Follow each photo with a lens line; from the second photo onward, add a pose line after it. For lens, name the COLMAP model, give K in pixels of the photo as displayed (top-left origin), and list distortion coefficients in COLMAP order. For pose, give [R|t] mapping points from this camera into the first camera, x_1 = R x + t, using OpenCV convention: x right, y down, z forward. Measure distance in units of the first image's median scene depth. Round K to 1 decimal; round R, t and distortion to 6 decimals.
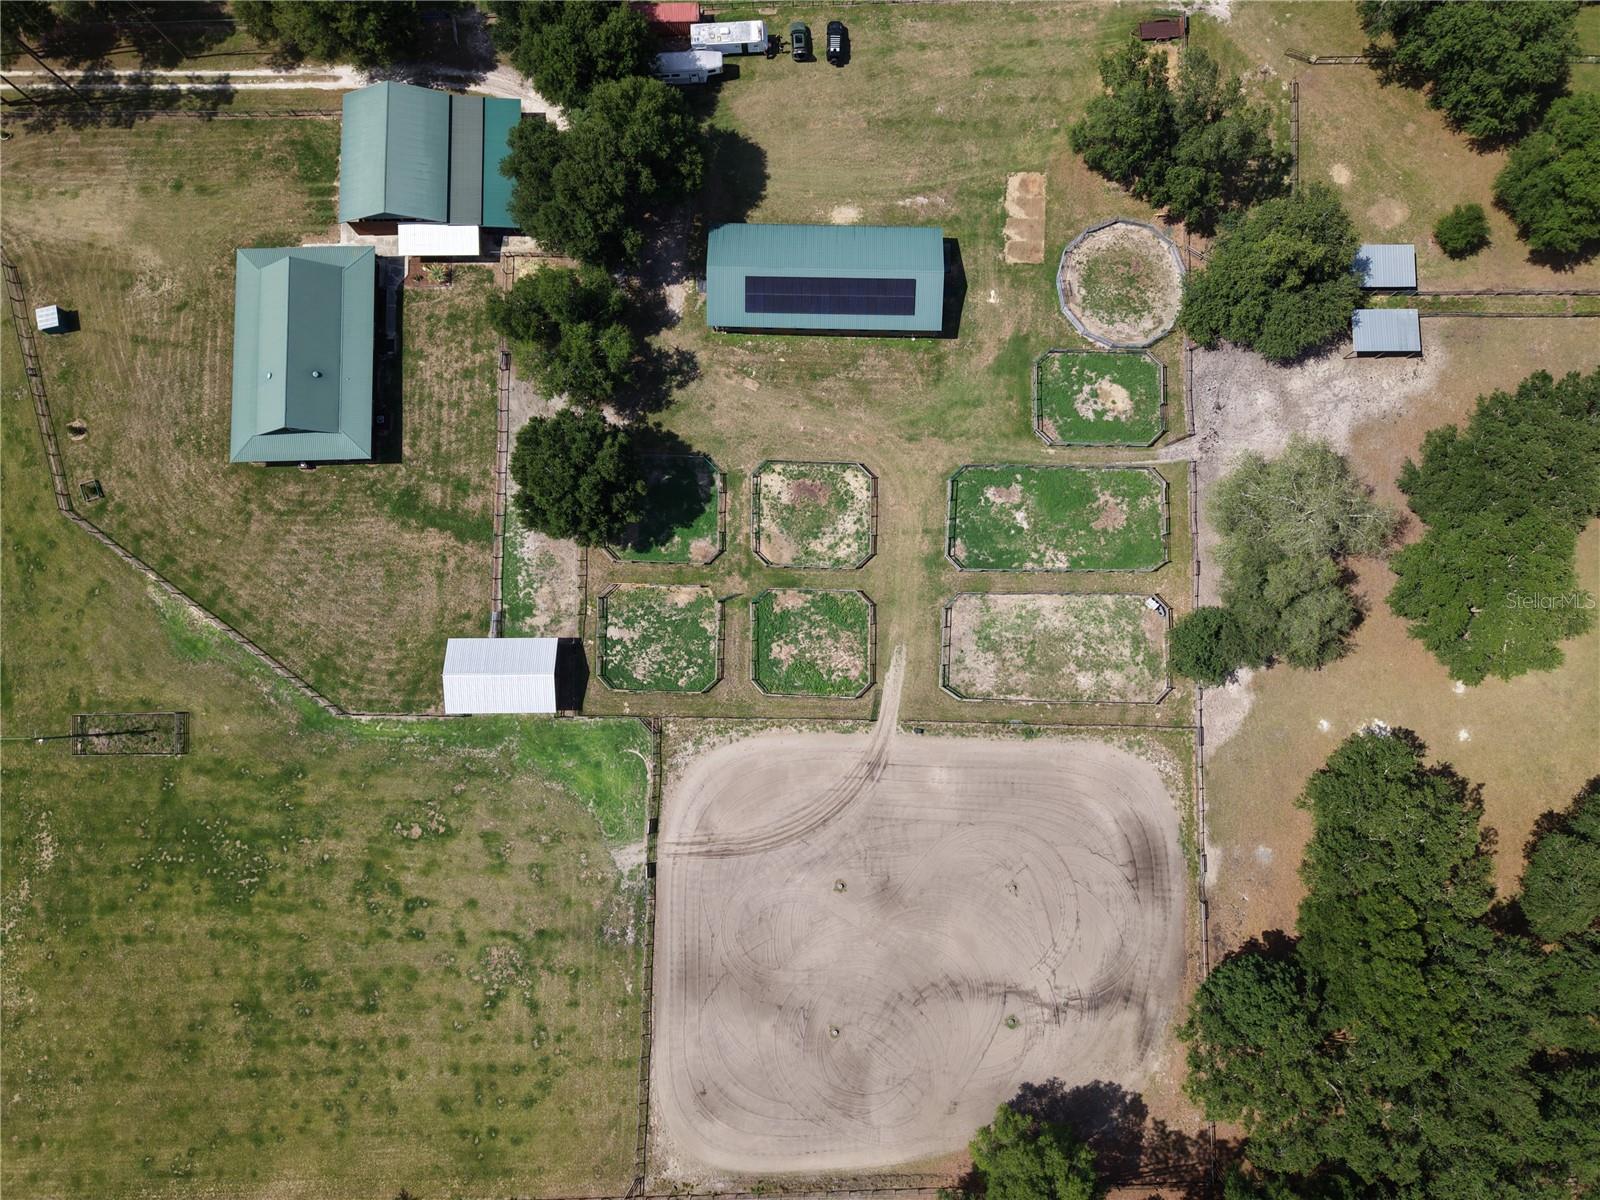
lens RADIAL K [[1107.4, 0, 800.0], [0, 1107.4, 600.0], [0, 0, 1]] dist [0.019640, -0.019520]
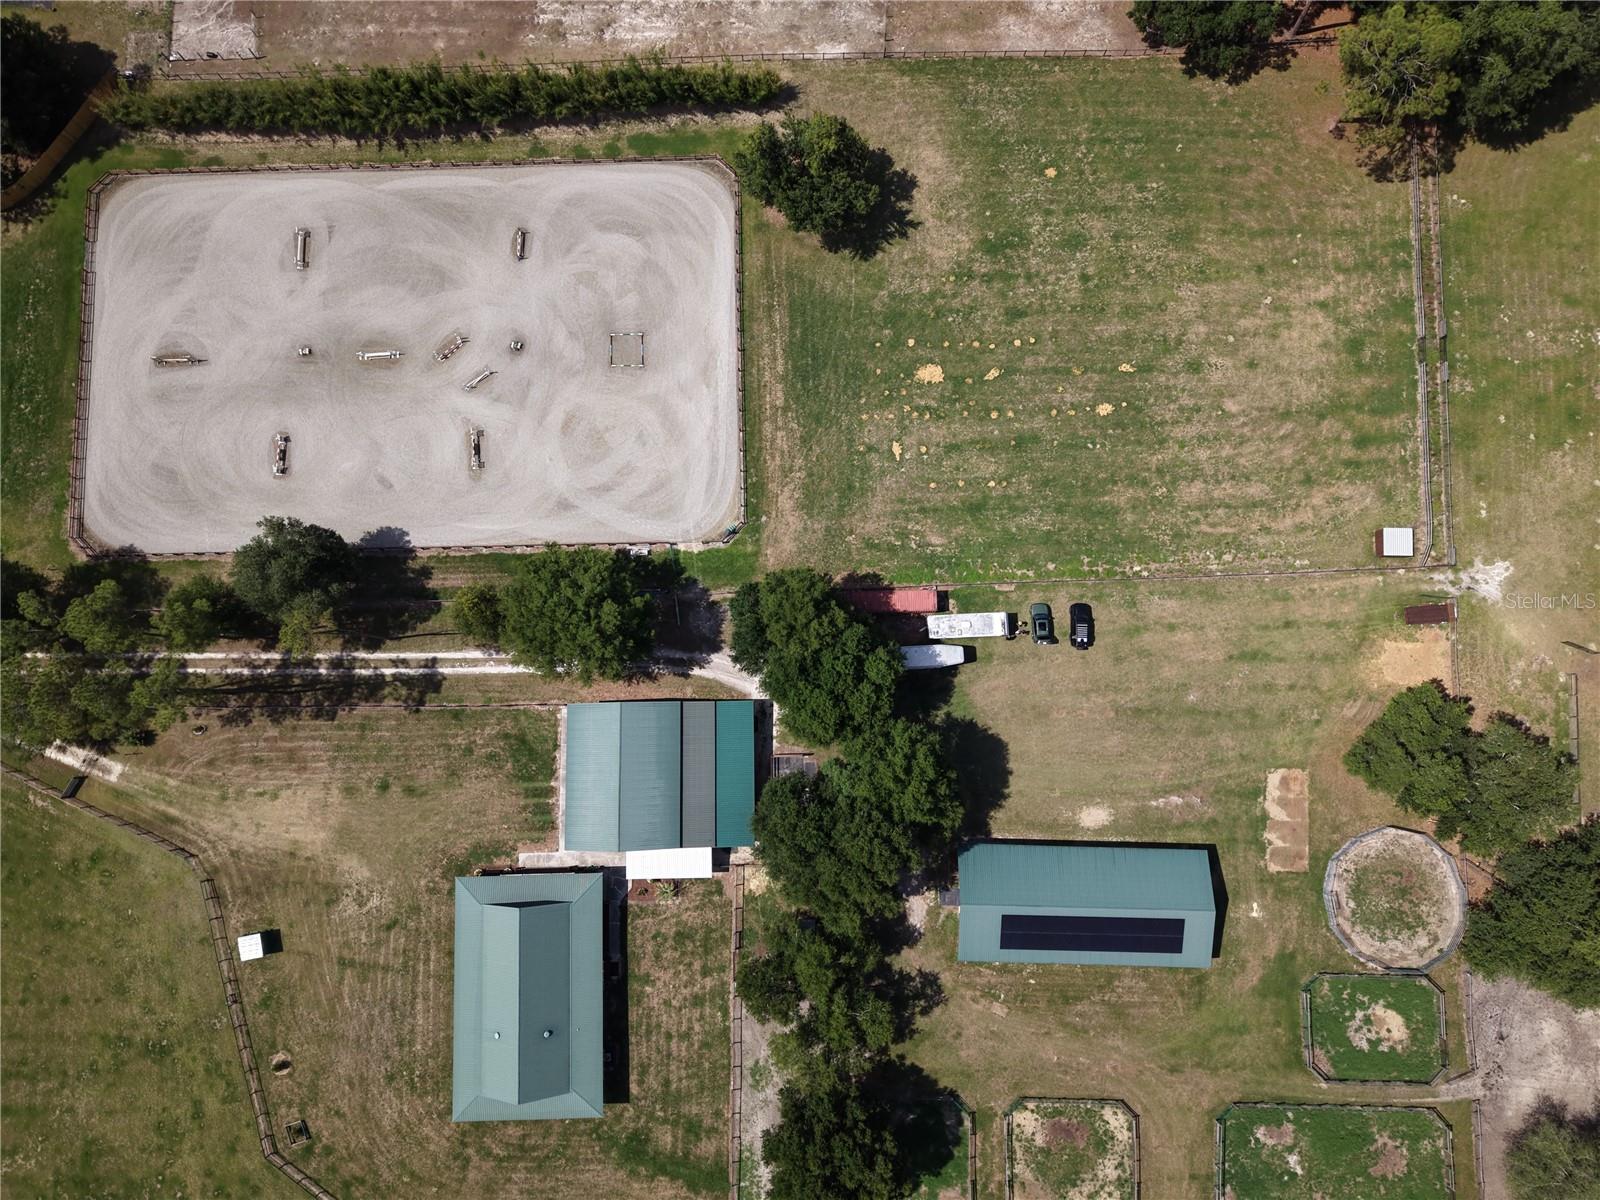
lens RADIAL K [[1107.4, 0, 800.0], [0, 1107.4, 600.0], [0, 0, 1]] dist [0.019640, -0.019520]
pose [[1.000000, -0.000596, 0.000137, -0.211738], [0.000597, 0.999988, -0.004769, -0.534057], [-0.000134, 0.004769, 0.999989, 0.062151]]
